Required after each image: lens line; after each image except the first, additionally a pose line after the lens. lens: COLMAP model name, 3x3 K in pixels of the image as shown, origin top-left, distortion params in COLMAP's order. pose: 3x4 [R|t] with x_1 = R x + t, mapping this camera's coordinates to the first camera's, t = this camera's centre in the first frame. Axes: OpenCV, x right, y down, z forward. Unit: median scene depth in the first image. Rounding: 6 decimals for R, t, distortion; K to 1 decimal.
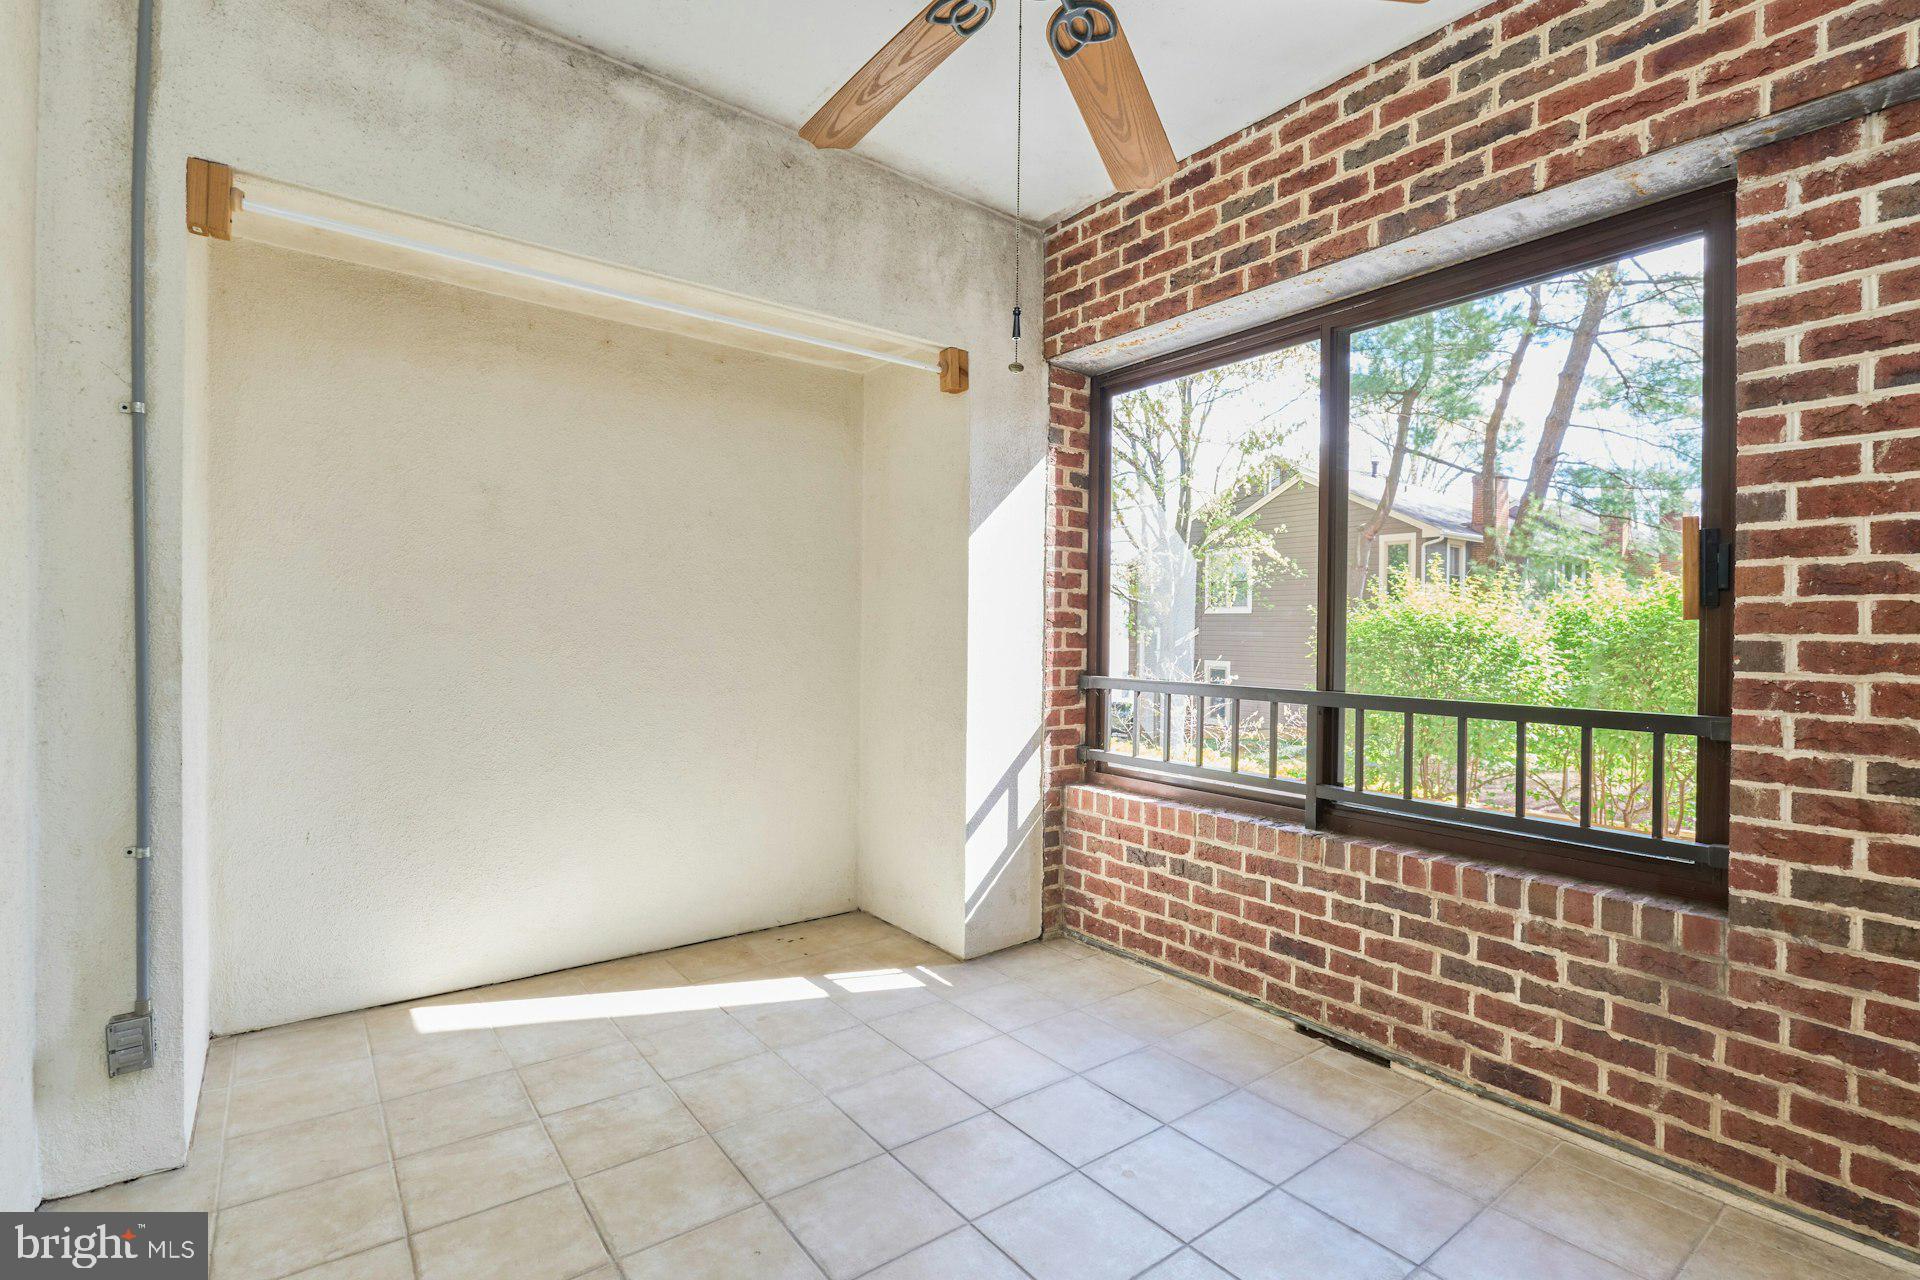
lens RADIAL K [[889.4, 0, 956.7], [0, 889.4, 646.4], [0, 0, 1]] dist [-0.006326, -0.000793]
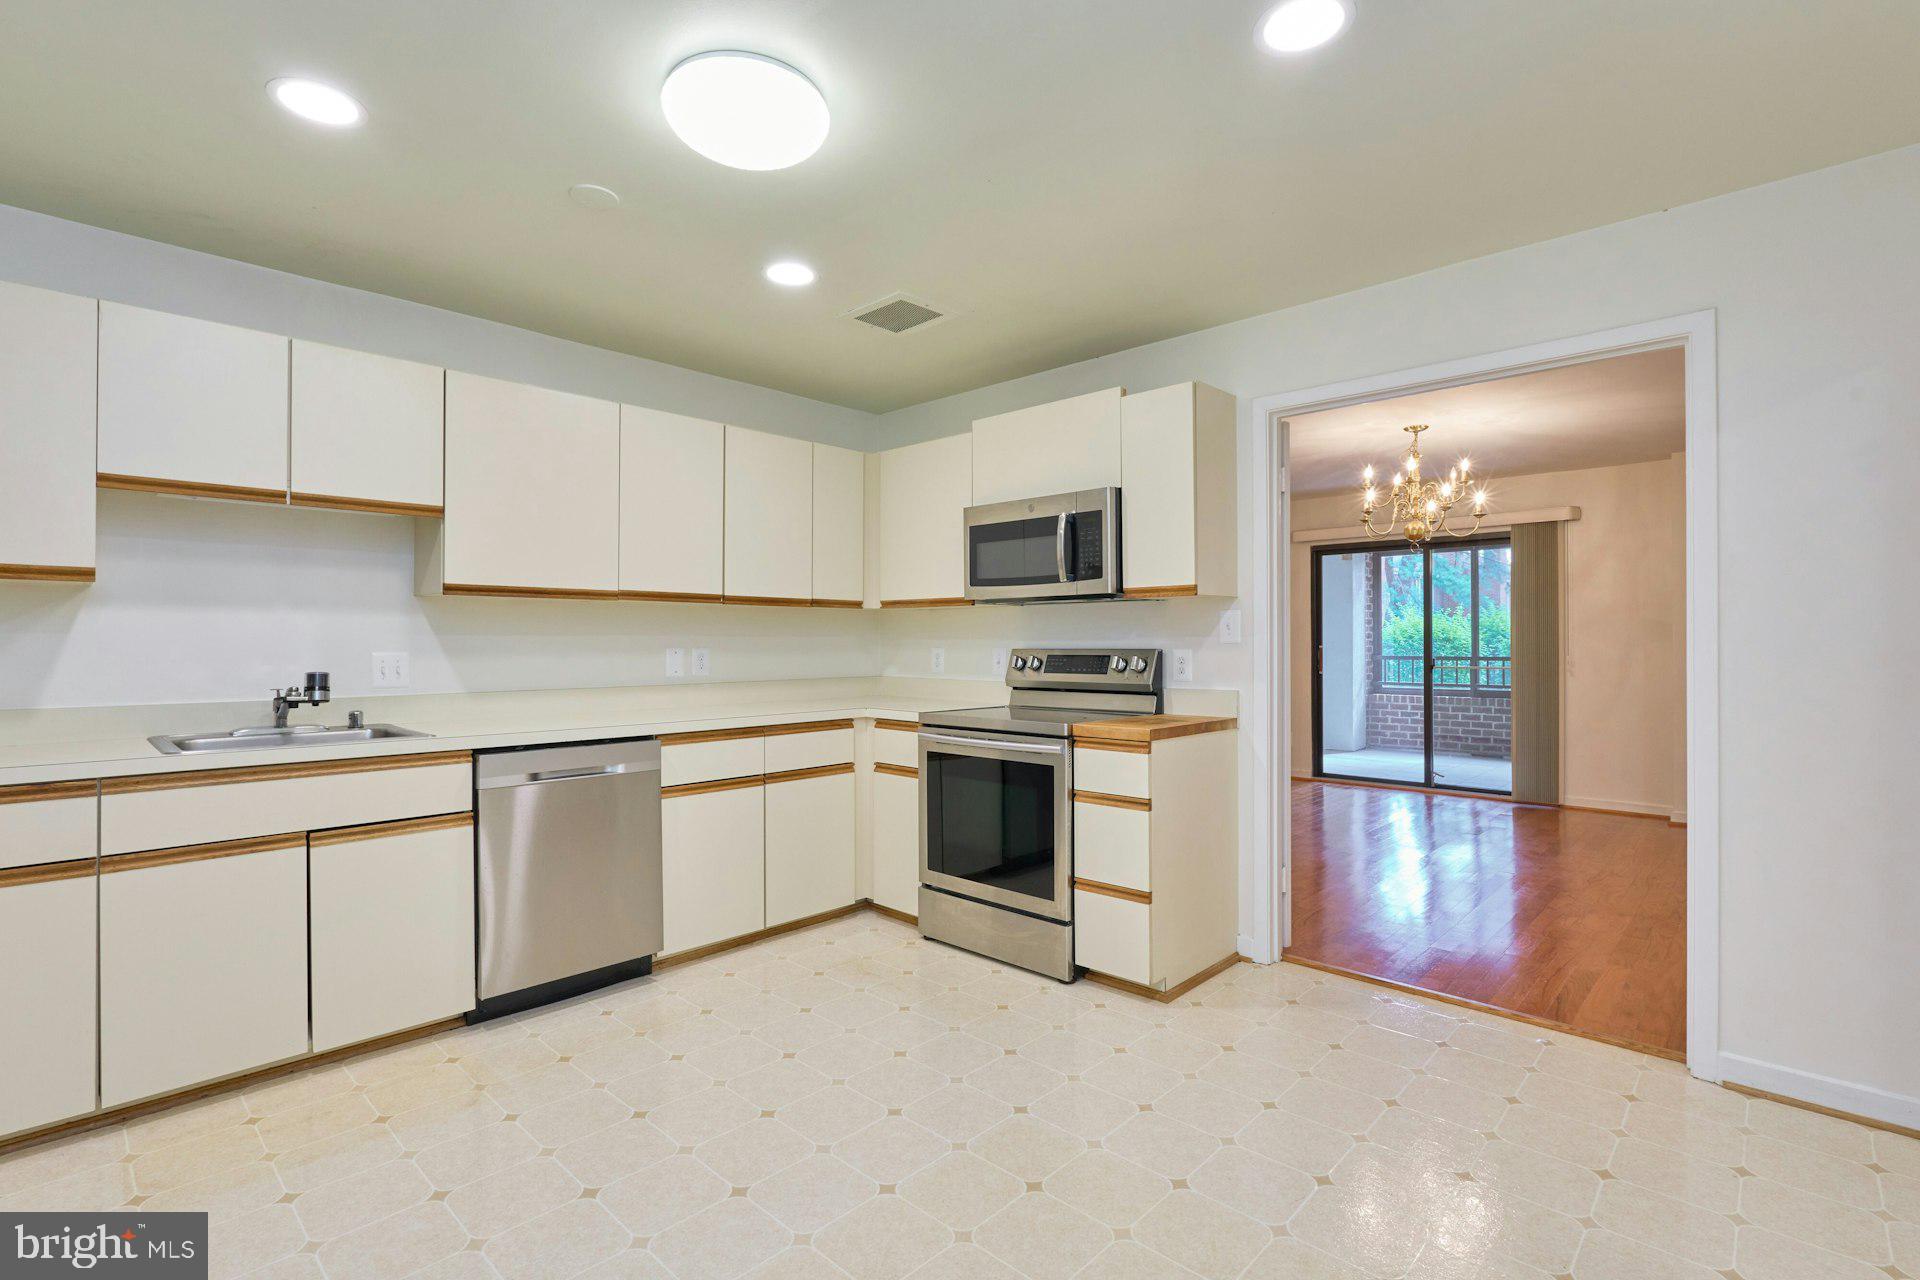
lens RADIAL K [[889.4, 0, 961.8], [0, 889.4, 646.4], [0, 0, 1]] dist [-0.006326, -0.000793]
pose [[0.986770, -0.019150, 0.160989, -2.175561], [0.020207, 0.999784, -0.004930, -0.011311], [-0.160860, 0.008118, 0.986944, -2.137954]]
